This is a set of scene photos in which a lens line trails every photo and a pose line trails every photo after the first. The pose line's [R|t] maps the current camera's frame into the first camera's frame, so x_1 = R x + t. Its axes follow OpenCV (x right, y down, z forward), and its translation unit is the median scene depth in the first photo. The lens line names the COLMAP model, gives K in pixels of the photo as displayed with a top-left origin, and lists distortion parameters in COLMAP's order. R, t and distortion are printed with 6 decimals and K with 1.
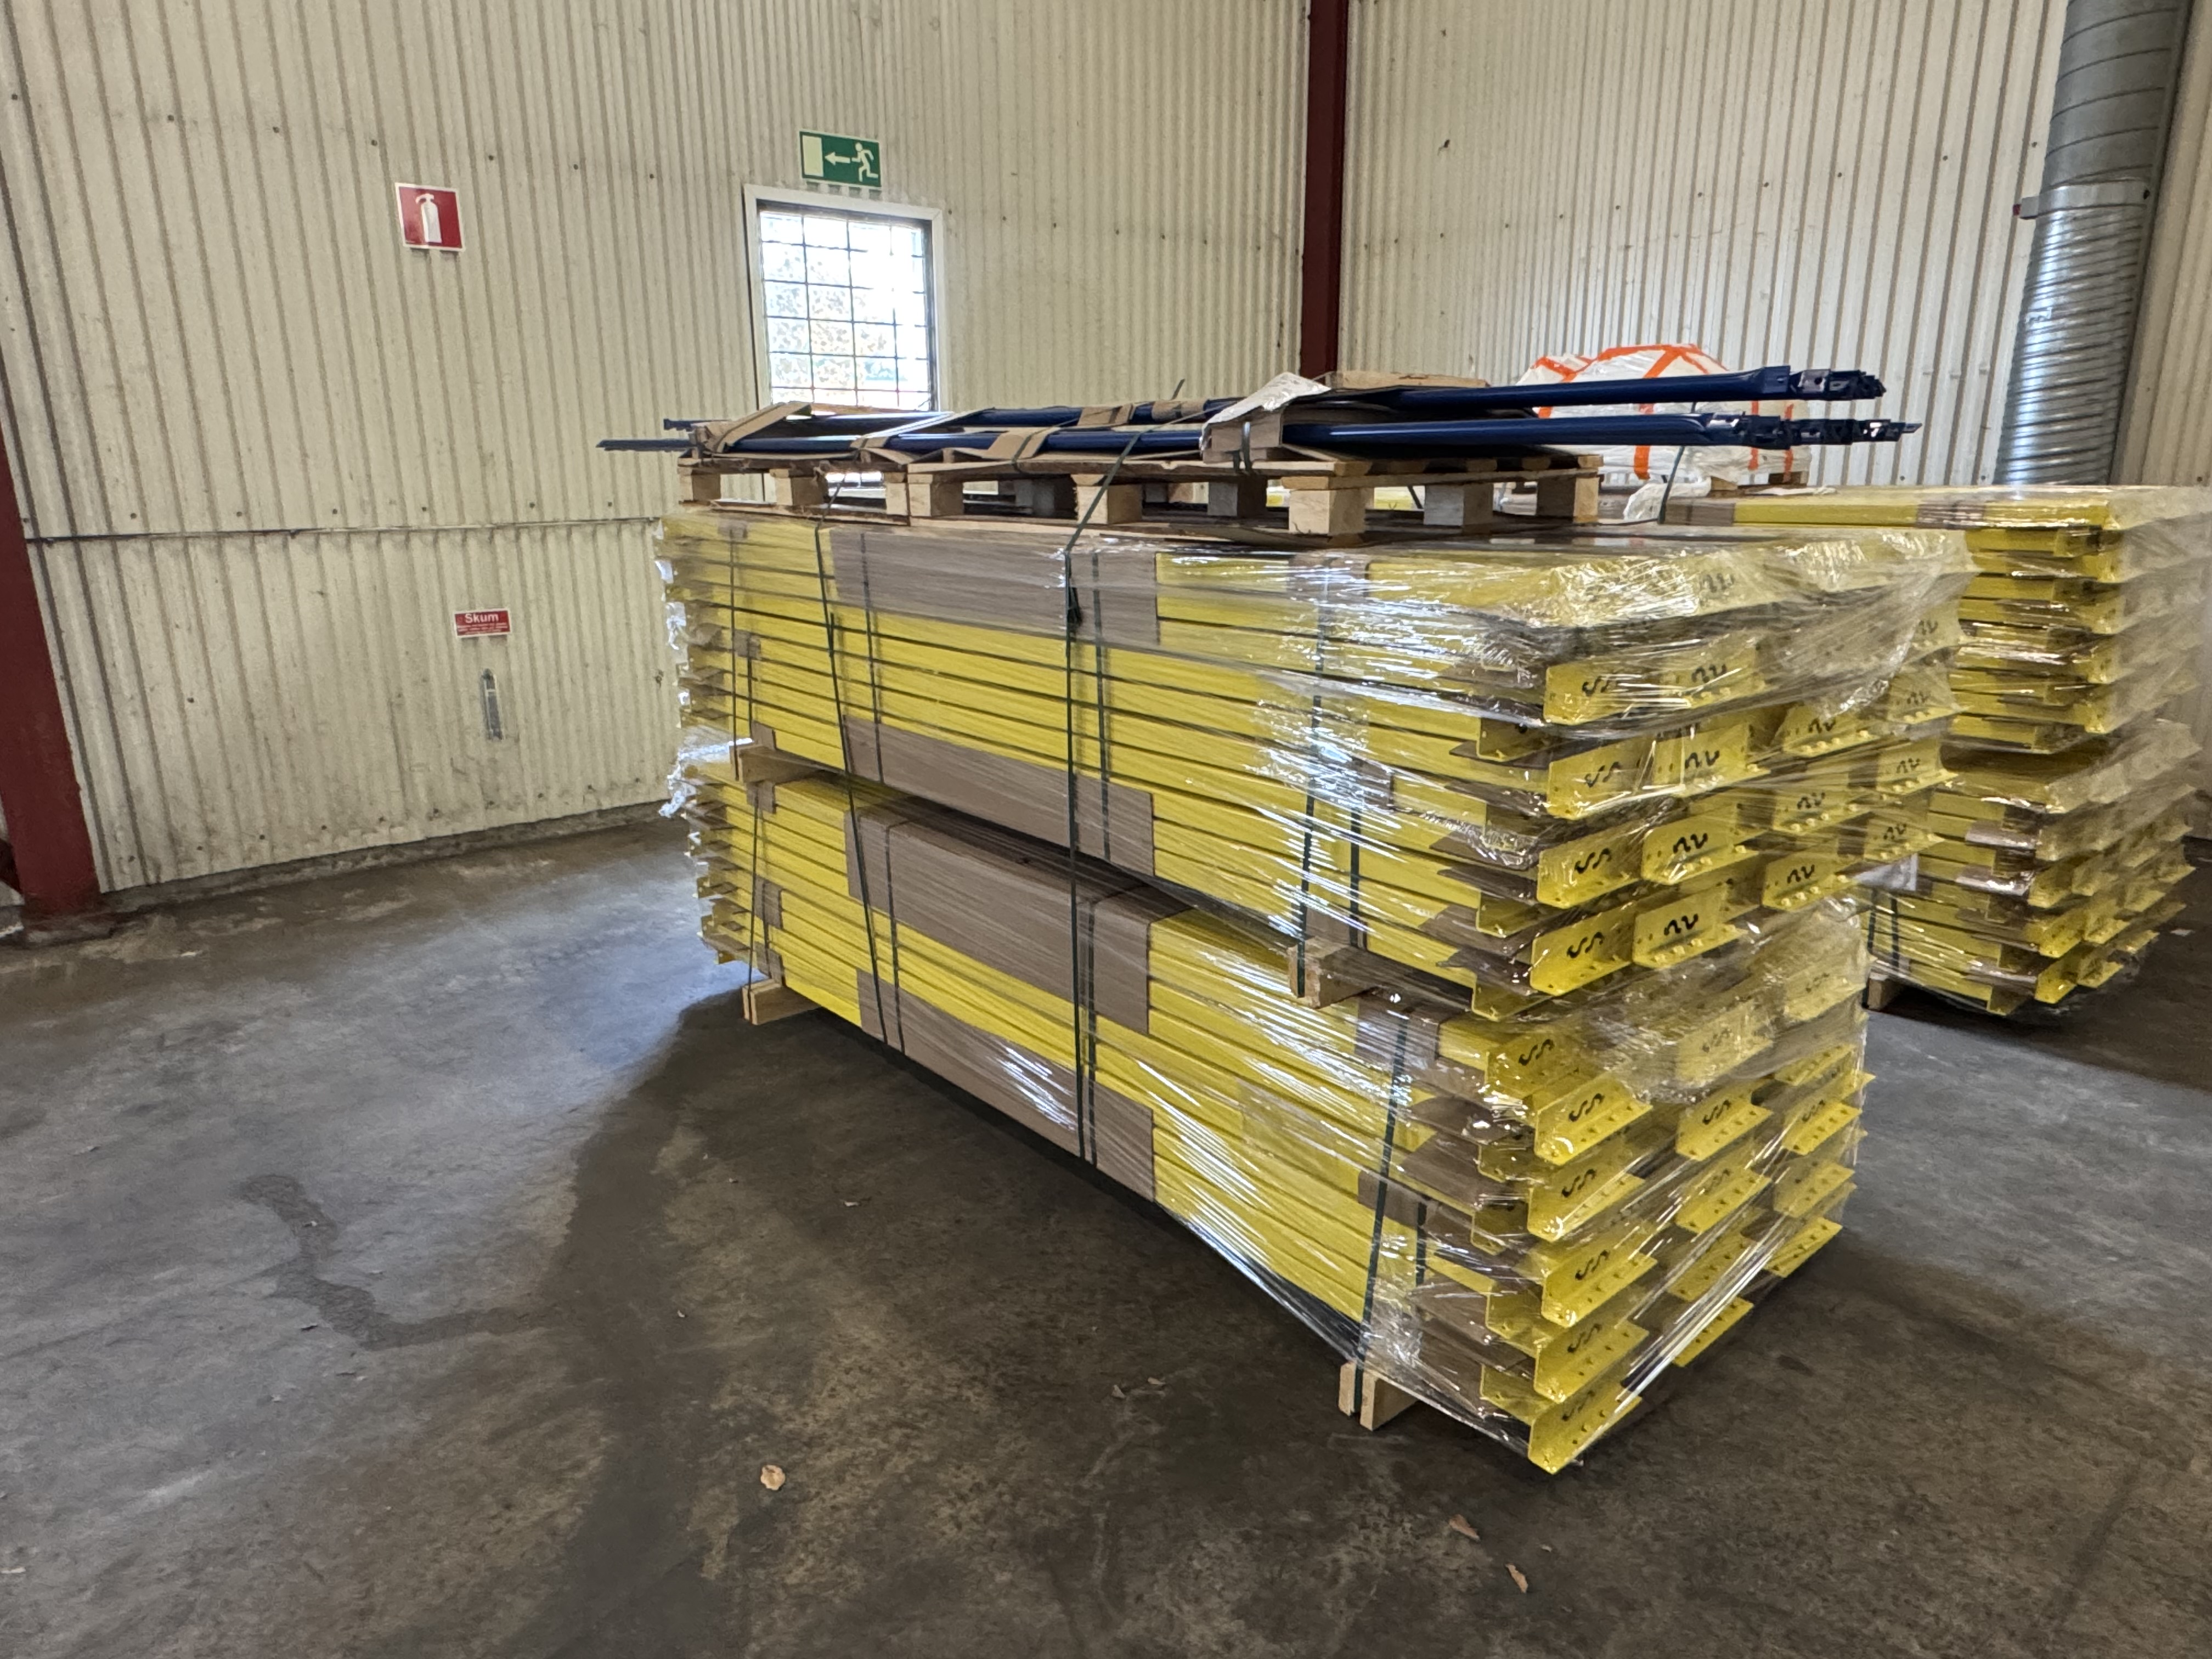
lens RADIAL K [[1352.6, 0, 1106.0], [0, 1352.6, 829.5], [0, 0, 1]] dist [-0.010442, -0.001671]
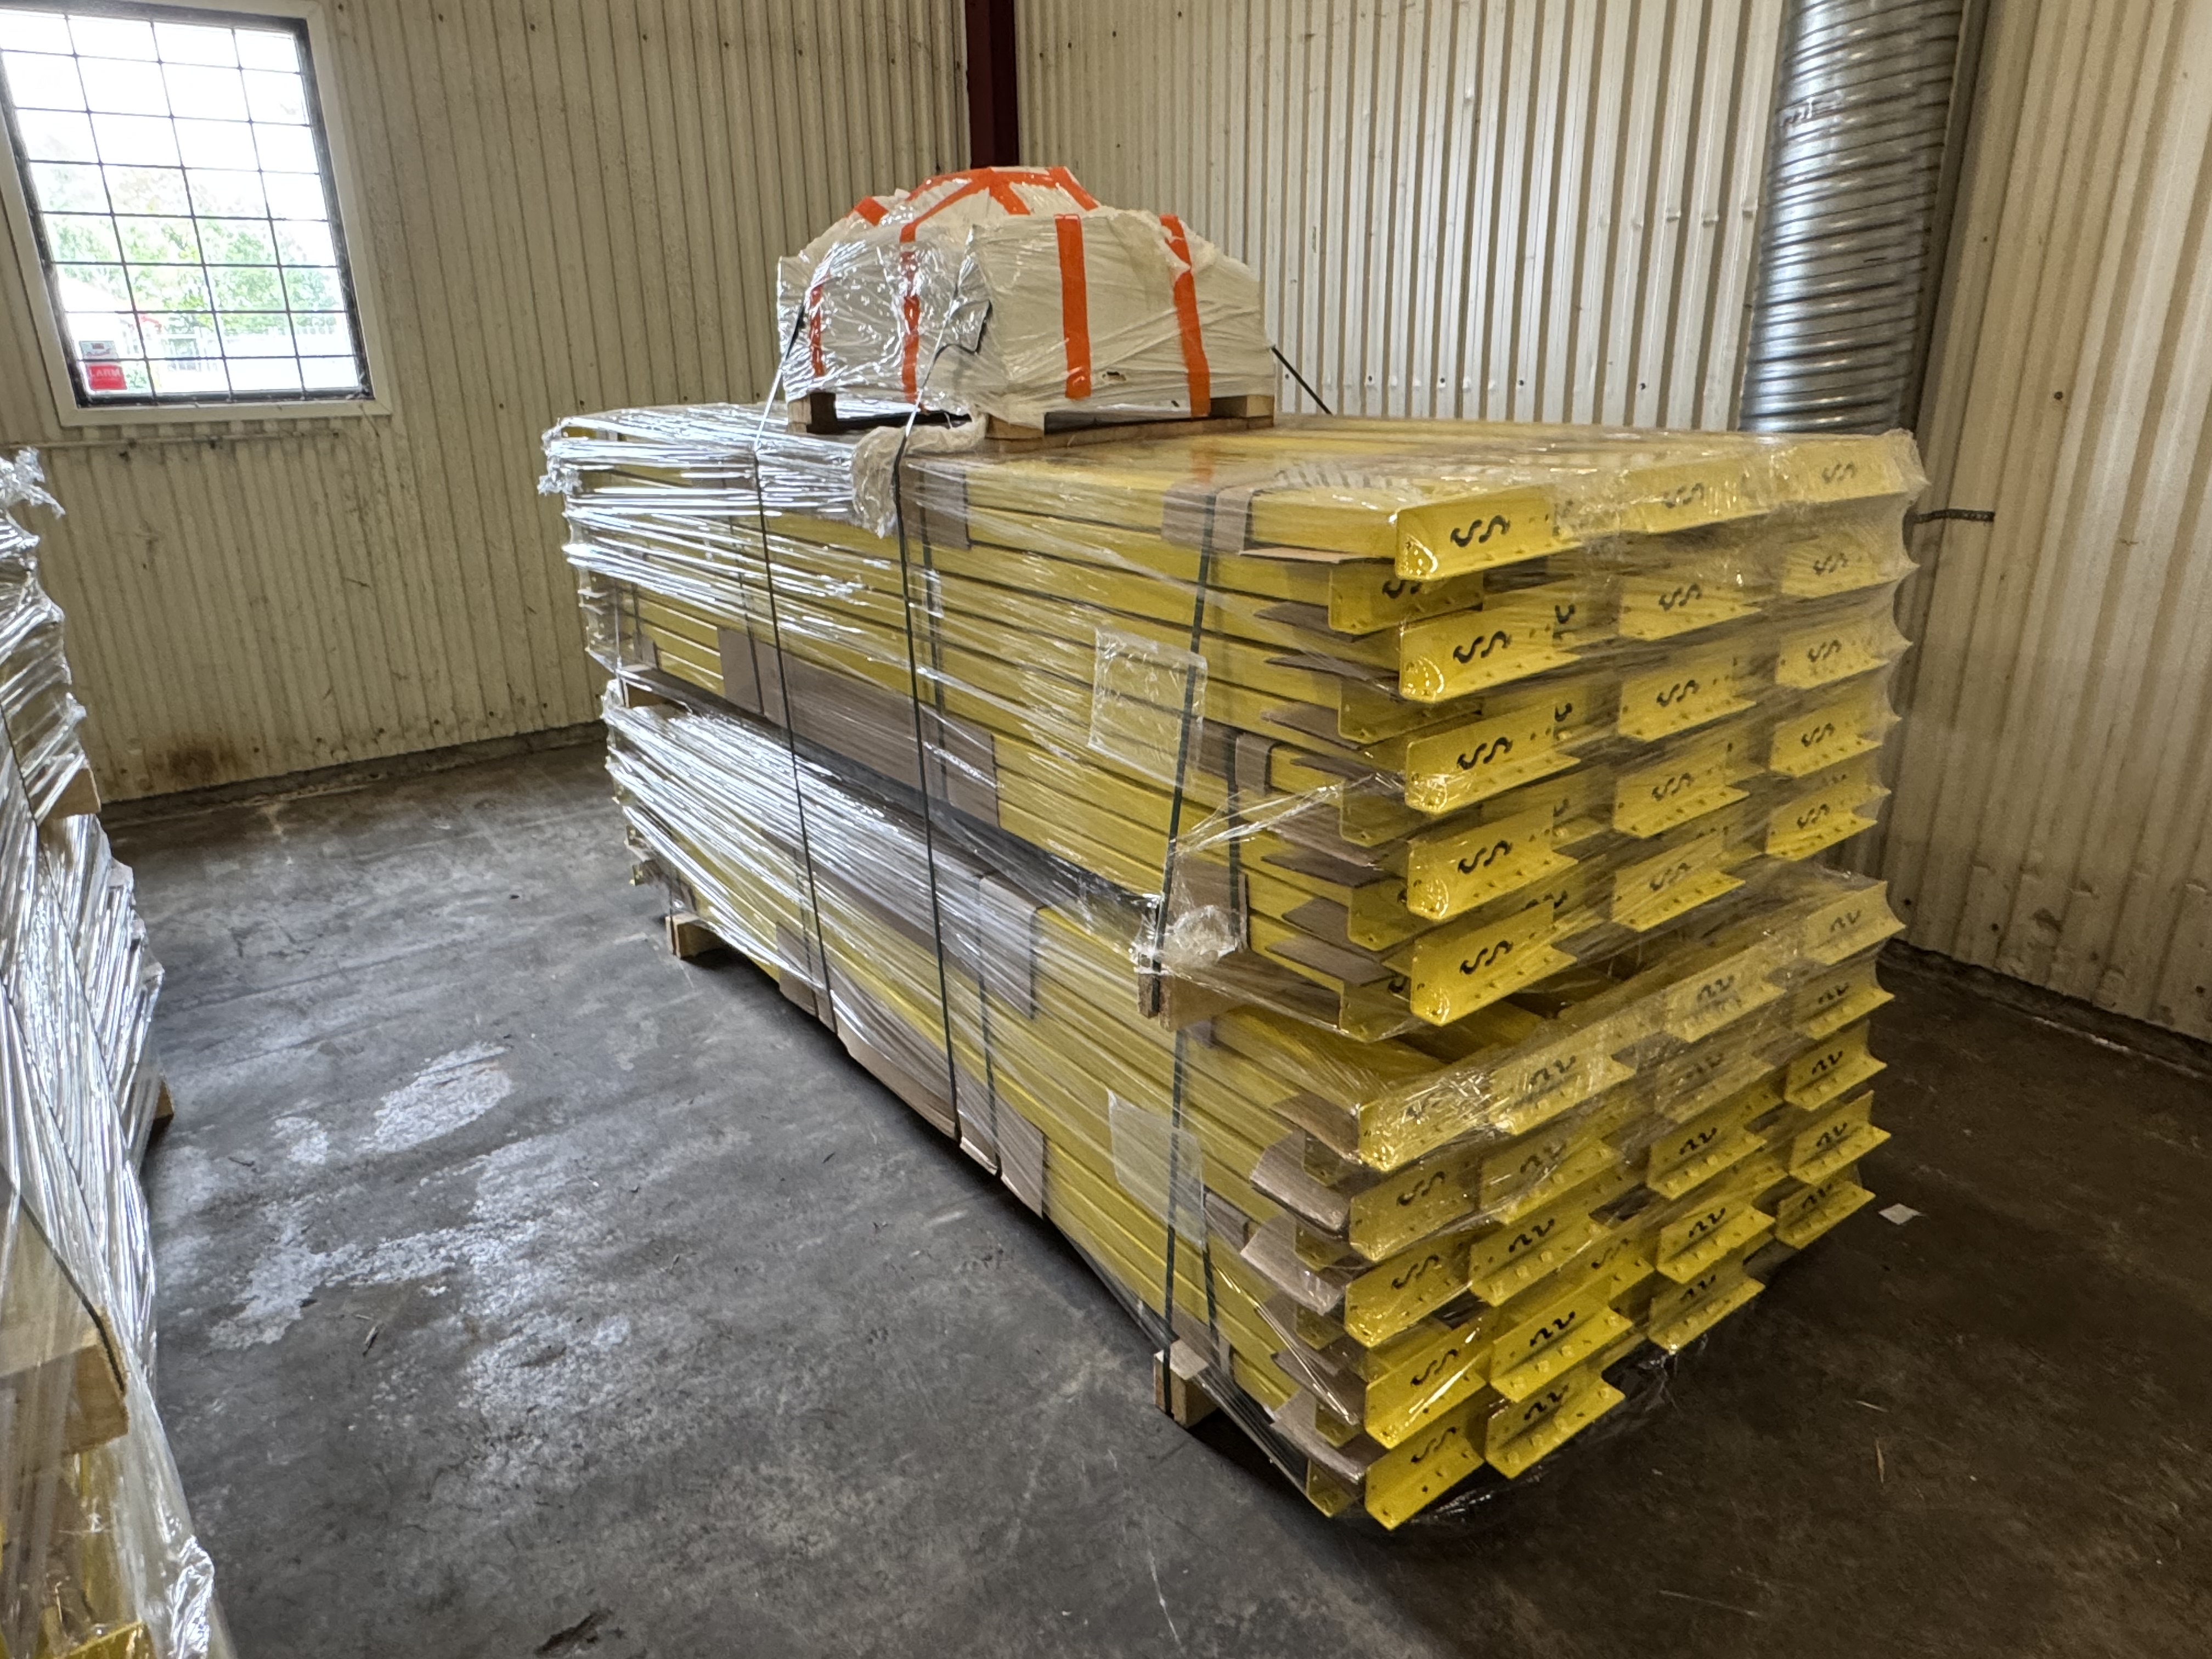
lens RADIAL K [[1361.8, 0, 1113.0], [0, 1361.8, 835.6], [0, 0, 1]] dist [-0.004373, -0.003039]
pose [[0.997474, 0.016505, -0.069085, 0.356210], [-0.010606, 0.996333, 0.084900, -0.092000], [0.070233, -0.083952, 0.993992, 0.292094]]
